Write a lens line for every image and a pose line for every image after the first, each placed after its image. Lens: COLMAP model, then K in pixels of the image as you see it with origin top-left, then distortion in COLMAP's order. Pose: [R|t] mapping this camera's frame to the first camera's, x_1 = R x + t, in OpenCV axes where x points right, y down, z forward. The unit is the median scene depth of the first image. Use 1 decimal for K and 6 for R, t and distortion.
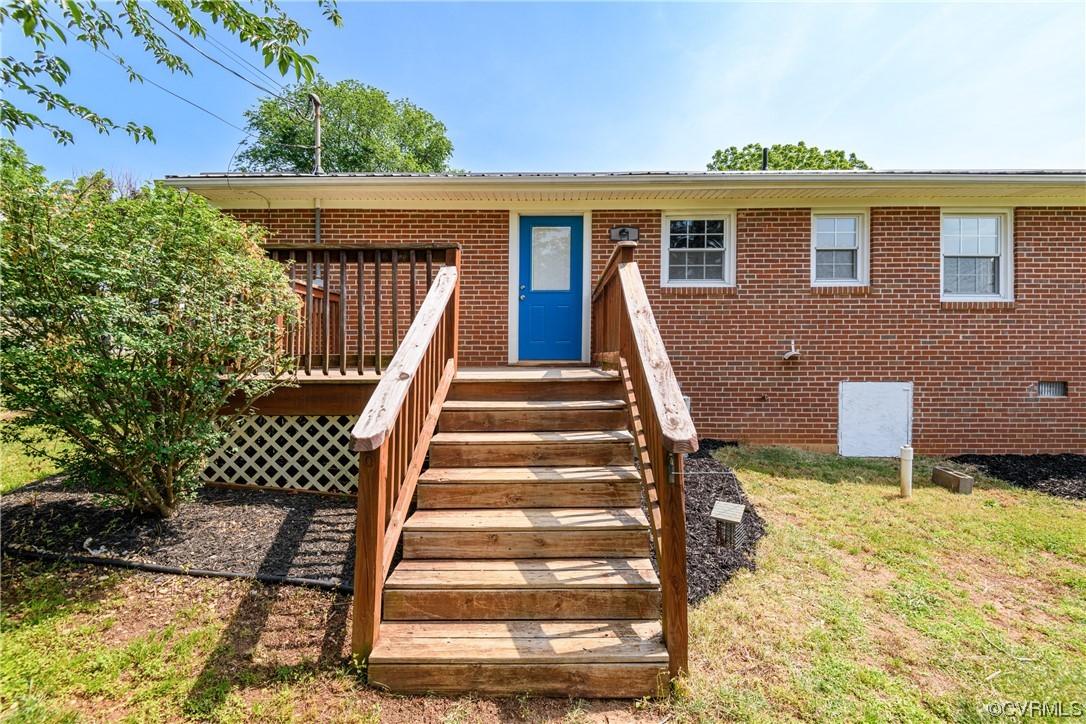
lens RADIAL K [[502.8, 0, 552.0], [0, 502.8, 345.2], [0, 0, 1]] dist [0.026883, -0.014592]
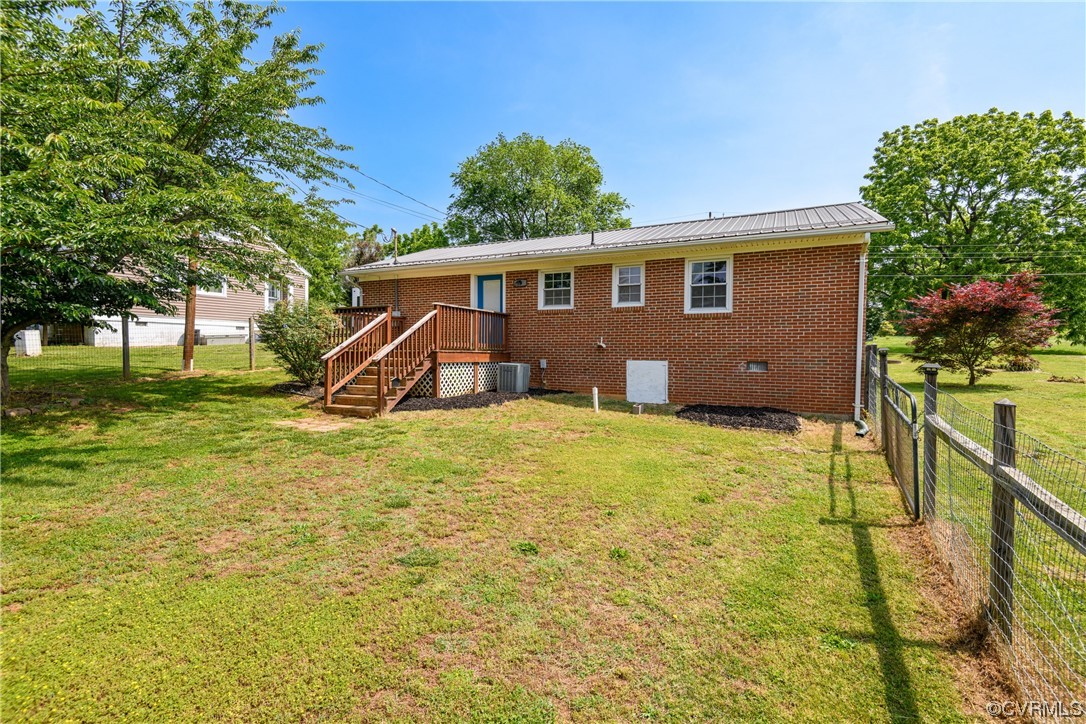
lens RADIAL K [[492.1, 0, 545.7], [0, 492.1, 359.5], [0, 0, 1]] dist [0.024133, -0.015090]
pose [[0.910040, 0.011375, -0.414365, 1.835190], [0.001338, 0.999538, 0.030378, 0.029669], [0.414519, -0.028200, 0.909604, -1.245280]]
